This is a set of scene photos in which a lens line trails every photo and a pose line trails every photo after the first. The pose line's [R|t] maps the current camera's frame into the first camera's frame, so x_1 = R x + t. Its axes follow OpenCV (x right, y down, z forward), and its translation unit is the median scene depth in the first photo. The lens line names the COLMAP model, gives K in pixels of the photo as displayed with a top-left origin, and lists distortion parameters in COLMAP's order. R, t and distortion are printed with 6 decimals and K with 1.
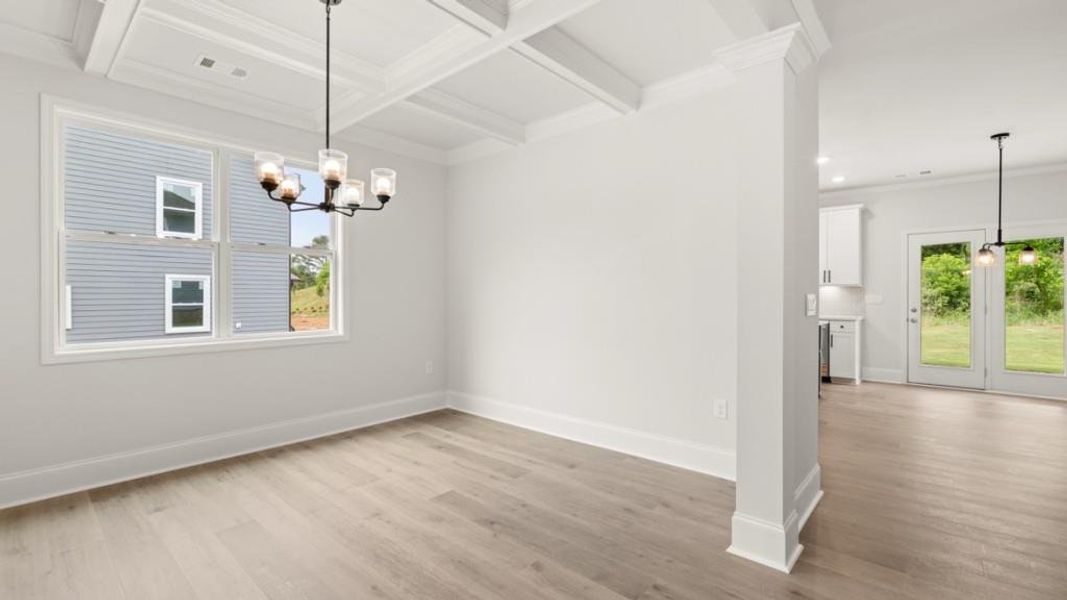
lens RADIAL K [[462.5, 0, 529.8], [0, 462.5, 295.8], [0, 0, 1]] dist [-0.000746, -0.000275]
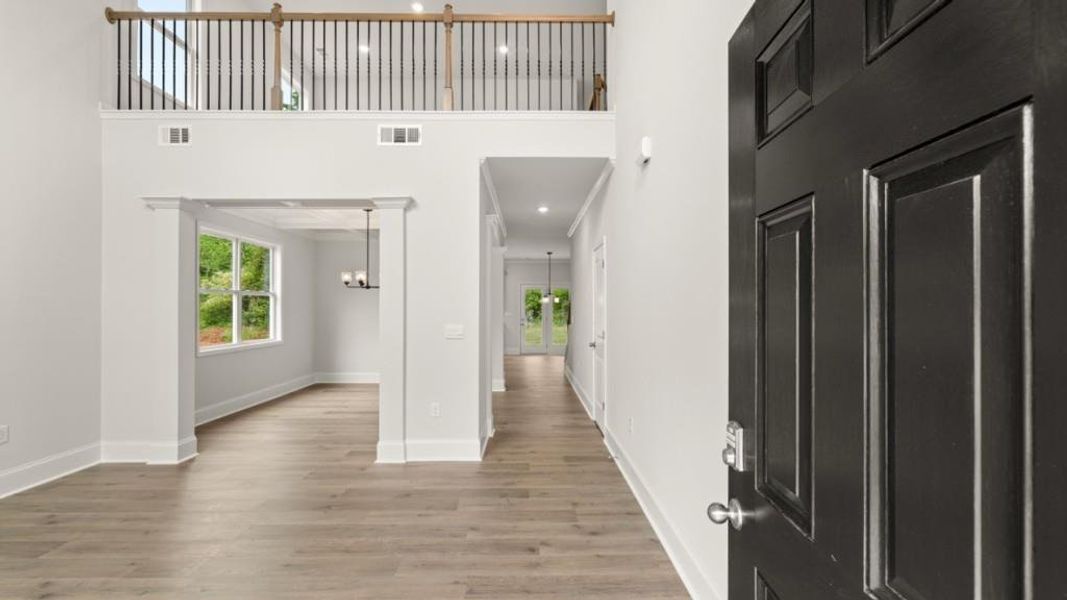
lens RADIAL K [[447.8, 0, 533.5], [0, 447.8, 300.0], [0, 0, 1]] dist [-0.000598, -0.000132]
pose [[0.739123, 0.006520, 0.673539, -0.525477], [0.004390, 0.999885, -0.014496, -0.025569], [-0.673557, 0.013670, 0.739009, -0.562126]]
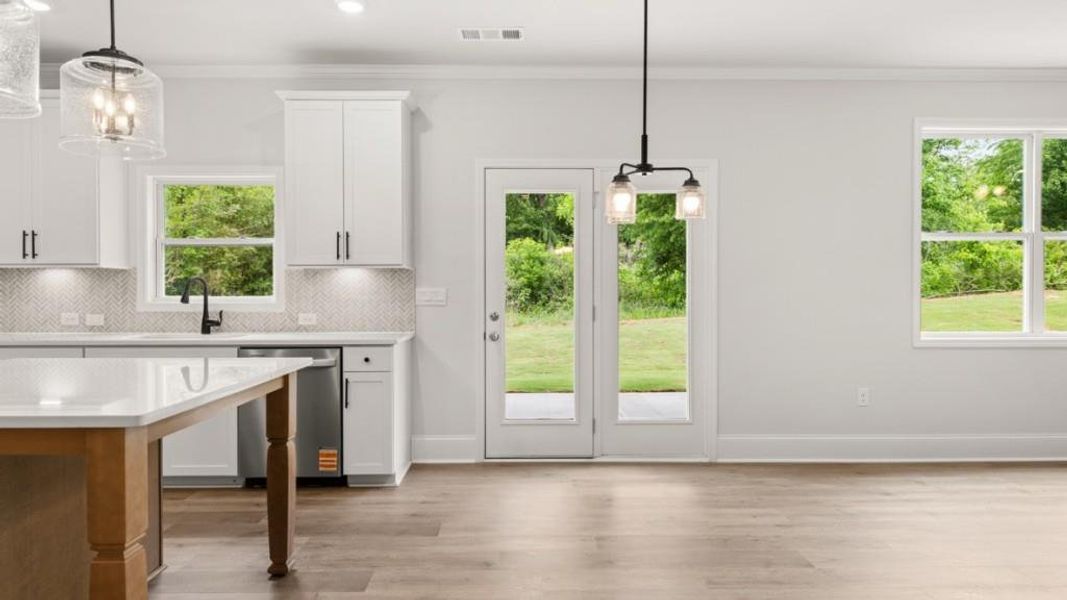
lens RADIAL K [[628.3, 0, 533.5], [0, 628.3, 300.0], [0, 0, 1]] dist [-0.000331, -0.000257]
pose [[0.733961, -0.014652, 0.679034, 0.369451], [0.001356, 0.999797, 0.020108, -0.001502], [-0.679191, -0.013837, 0.733831, 0.435285]]
